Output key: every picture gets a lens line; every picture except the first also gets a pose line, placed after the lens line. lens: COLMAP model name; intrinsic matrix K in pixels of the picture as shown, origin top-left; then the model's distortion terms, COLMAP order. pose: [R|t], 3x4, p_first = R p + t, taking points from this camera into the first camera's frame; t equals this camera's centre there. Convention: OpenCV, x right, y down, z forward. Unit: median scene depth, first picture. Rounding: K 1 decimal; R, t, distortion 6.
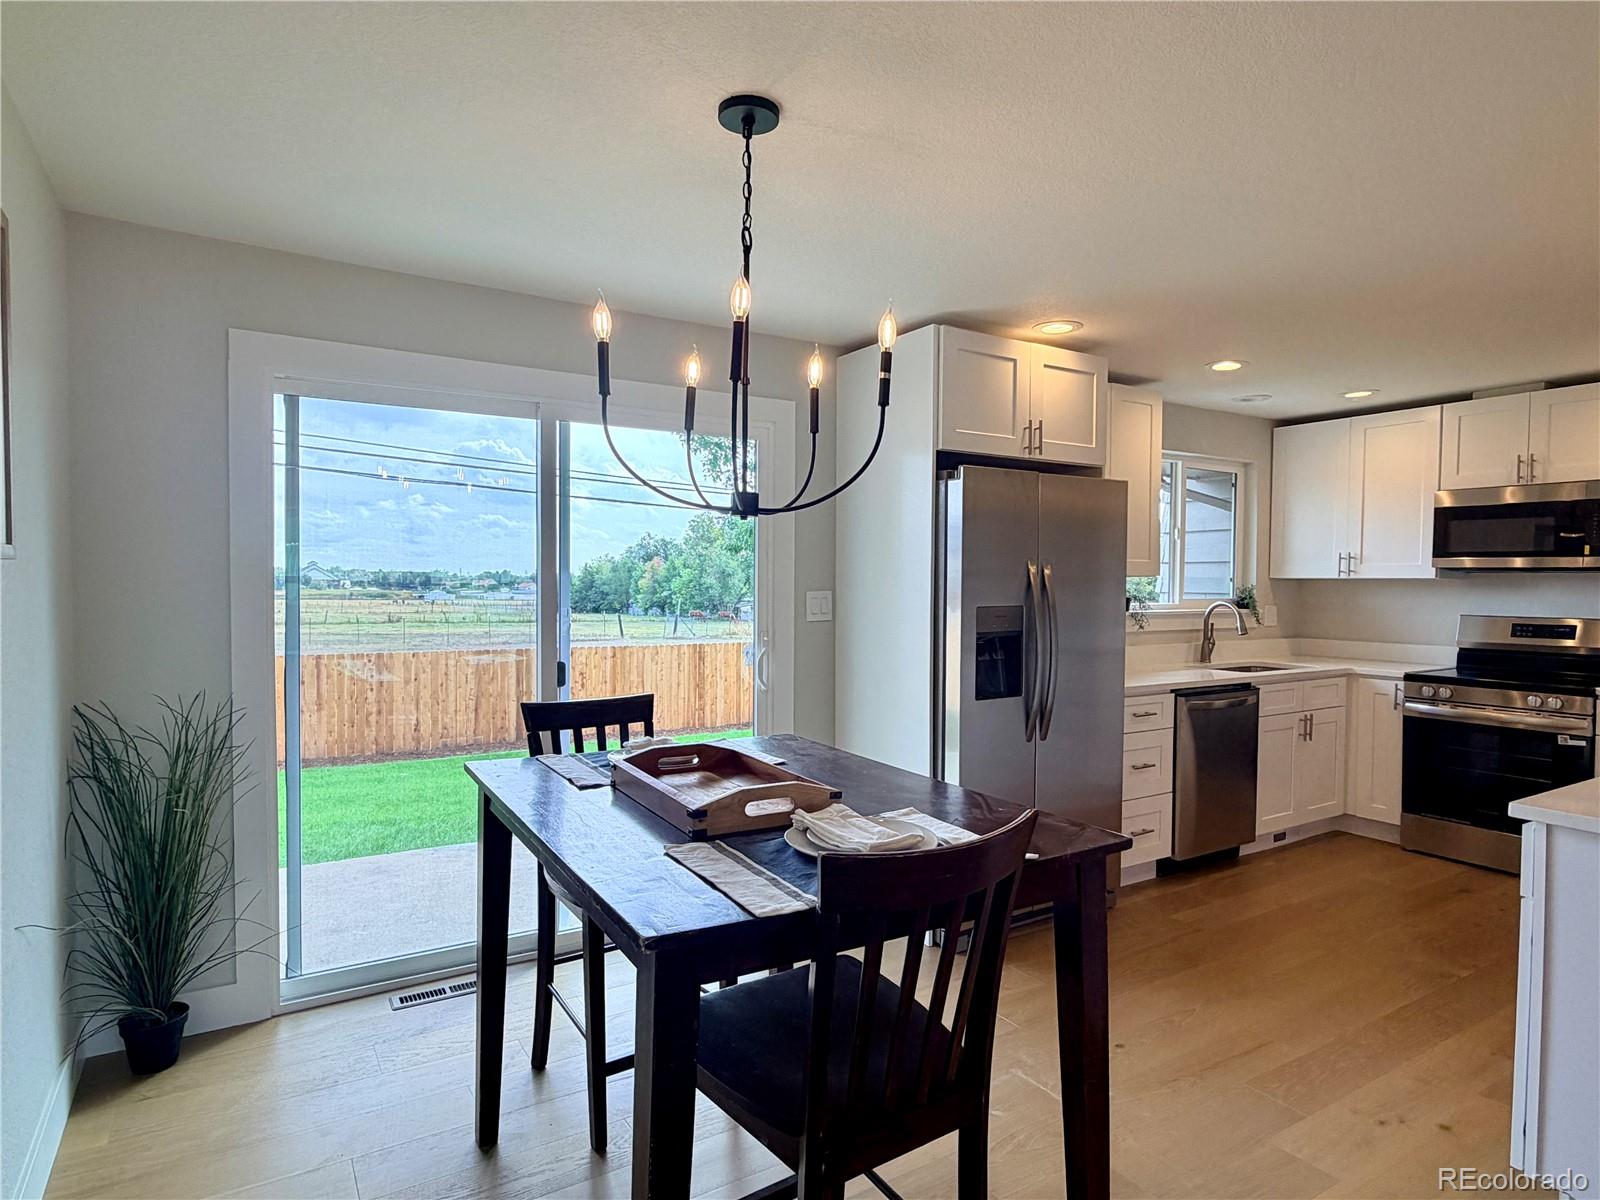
lens RADIAL K [[916.6, 0, 802.2], [0, 916.6, 602.5], [0, 0, 1]] dist [-0.000922, 0.000381]
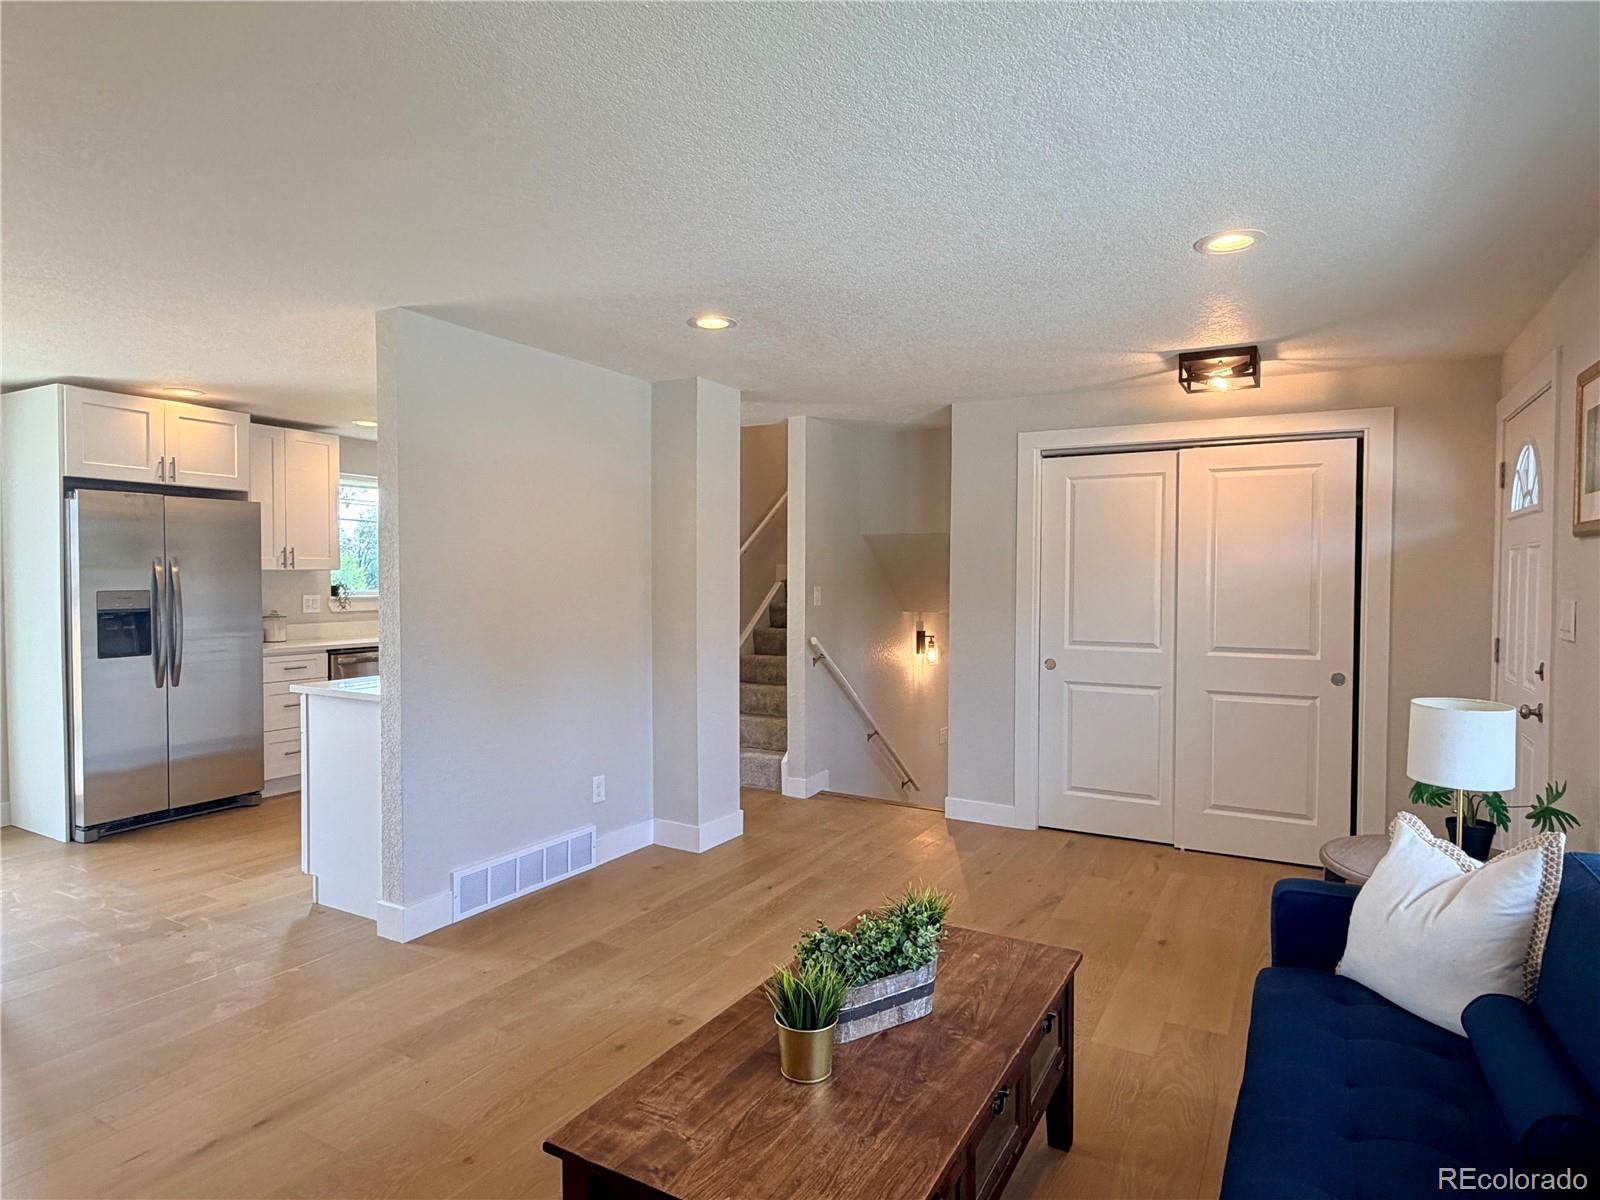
lens RADIAL K [[916.6, 0, 786.2], [0, 916.6, 600.6], [0, 0, 1]] dist [-0.000922, 0.000381]
pose [[0.885486, -0.017728, 0.464327, 0.330578], [0.017265, 0.999837, 0.005249, 0.021276], [-0.464345, 0.003369, 0.885648, -0.502615]]
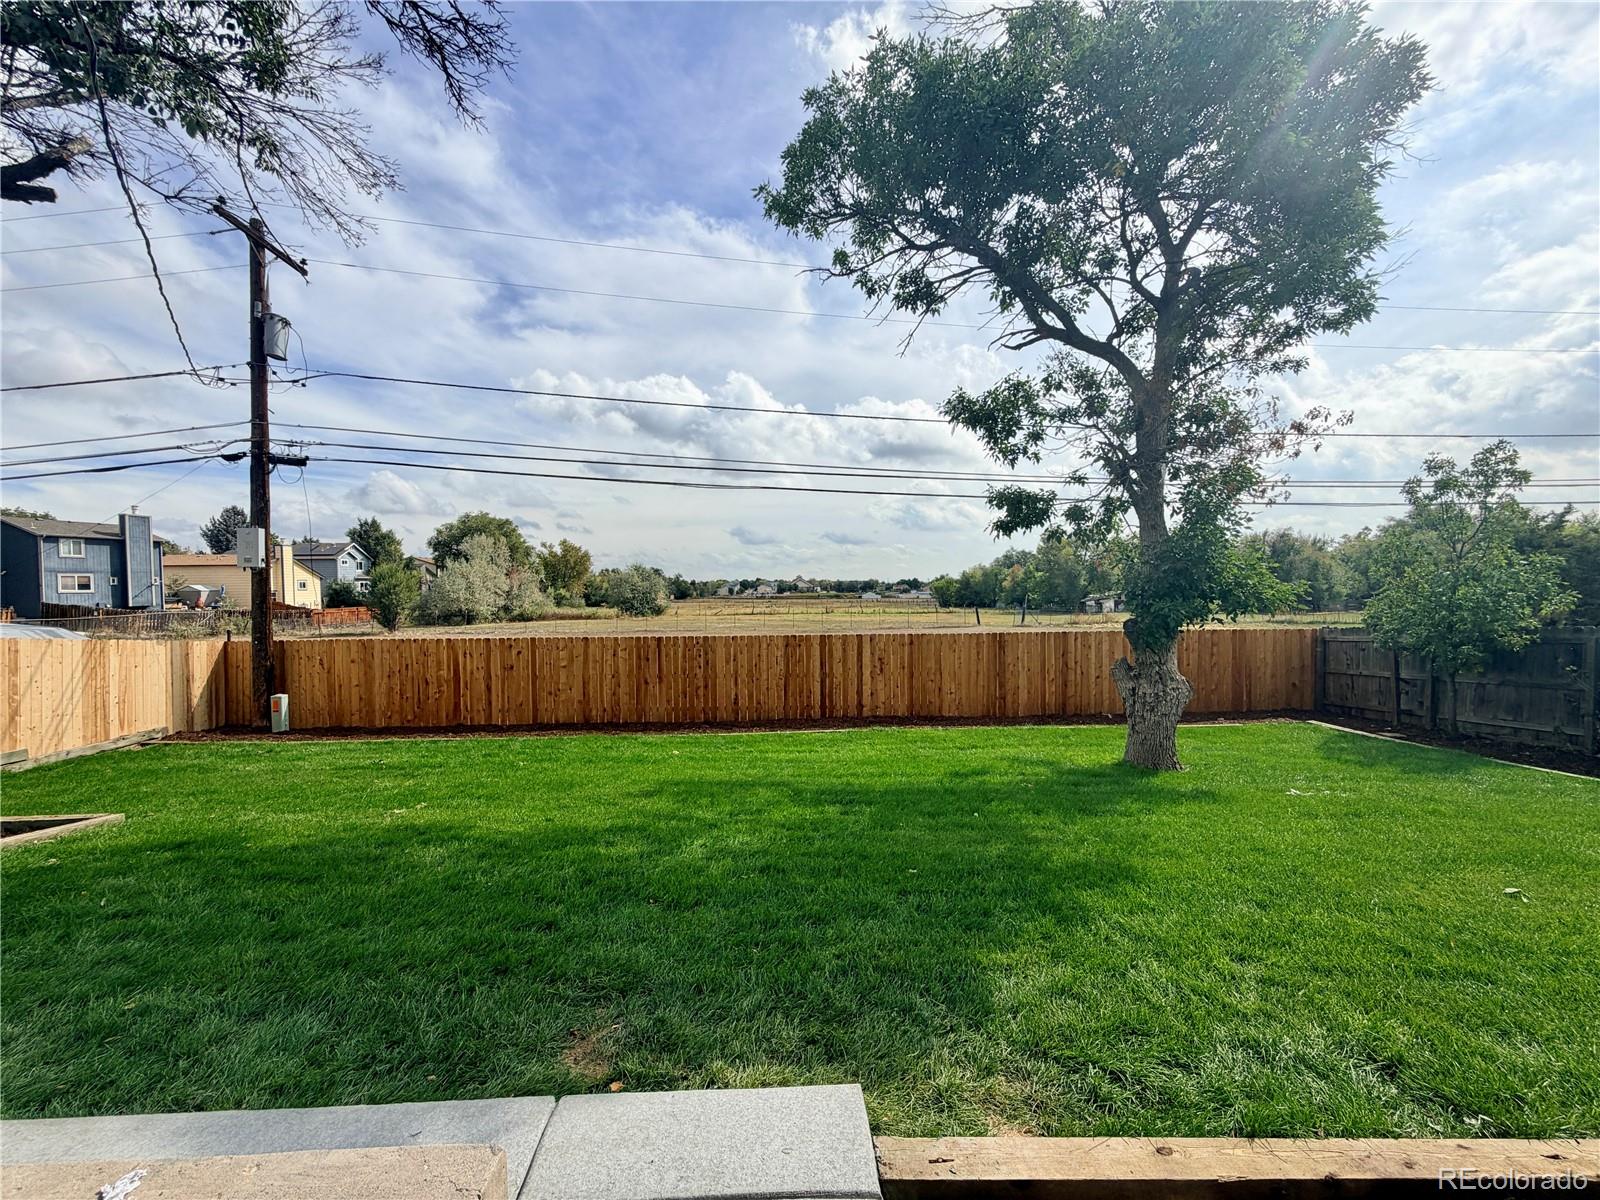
lens RADIAL K [[640.5, 0, 793.9], [0, 640.5, 596.7], [0, 0, 1]] dist [0.001956, -0.000176]
pose [[0.875090, -0.009082, -0.483876, 0.127502], [0.006331, 0.999953, -0.007319, 0.037905], [0.483919, 0.003341, 0.875106, 1.149055]]
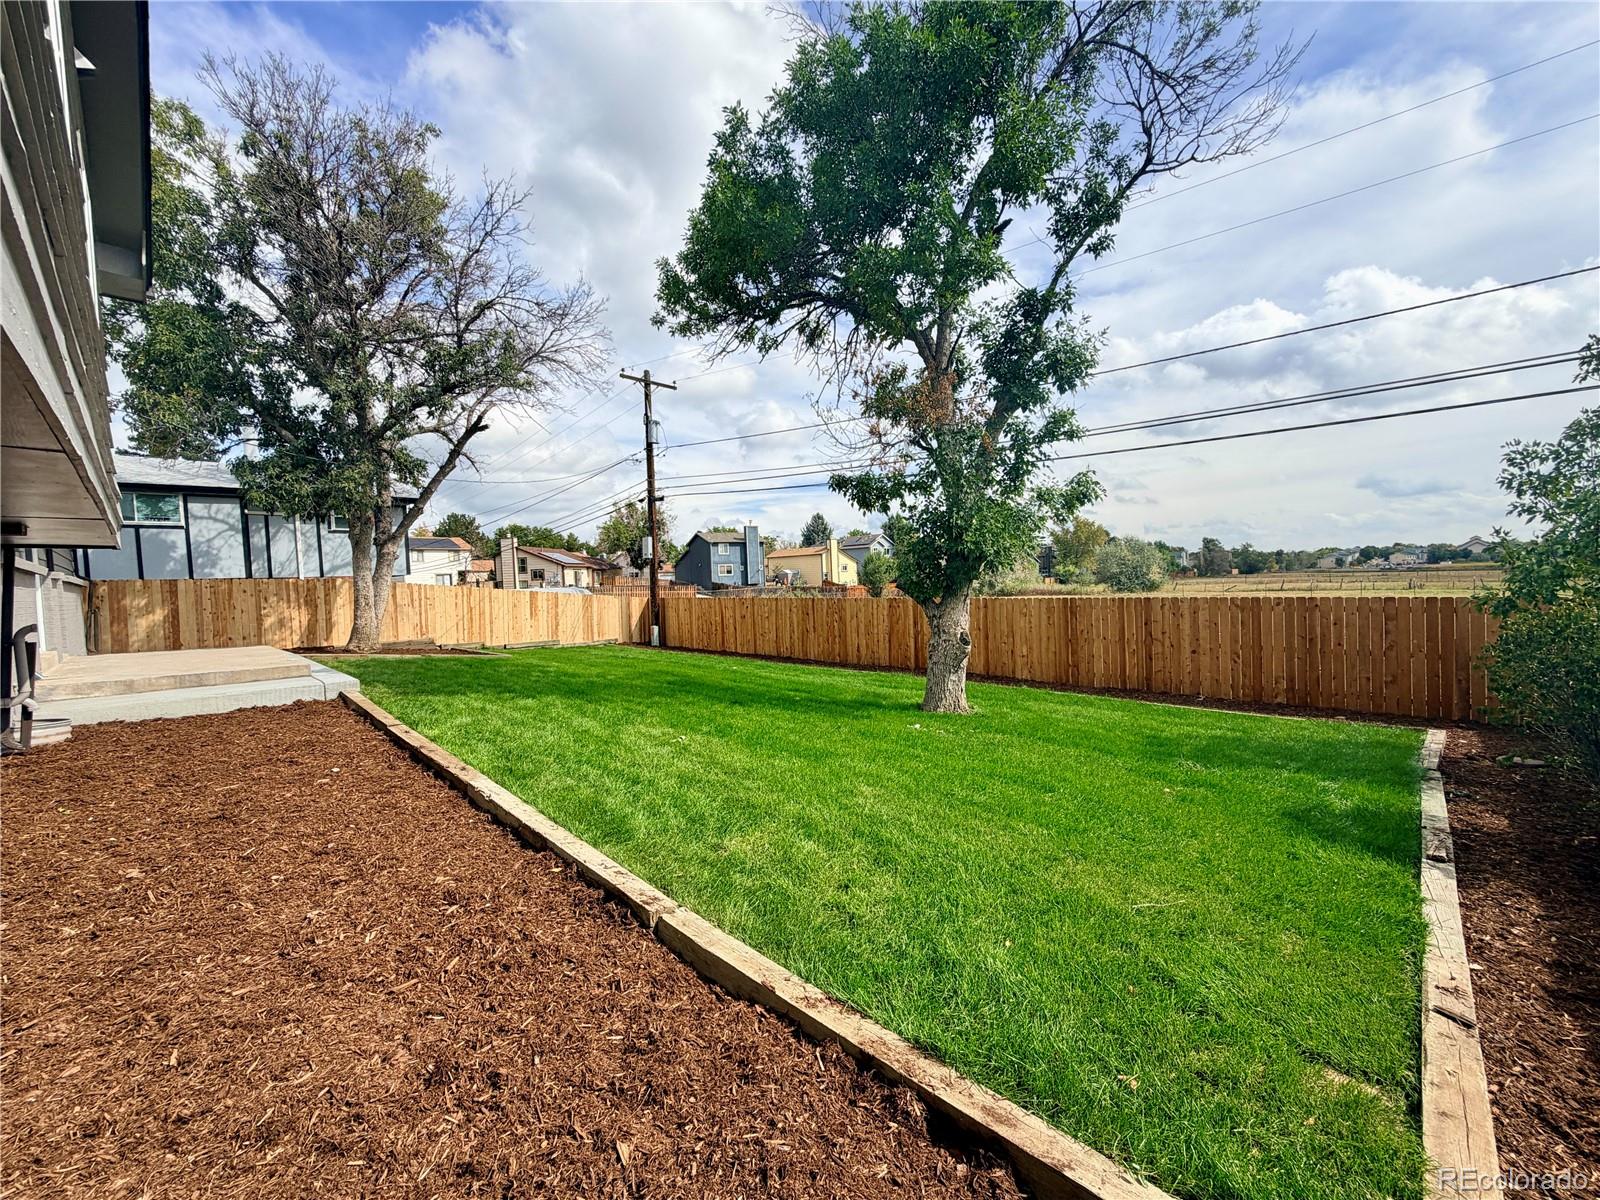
lens RADIAL K [[640.5, 0, 795.9], [0, 640.5, 596.3], [0, 0, 1]] dist [0.001956, -0.000176]
pose [[0.233335, 0.012568, -0.972315, 1.976904], [0.015794, 0.999736, 0.016713, 0.112786], [0.972268, -0.019257, 0.233075, 2.323238]]
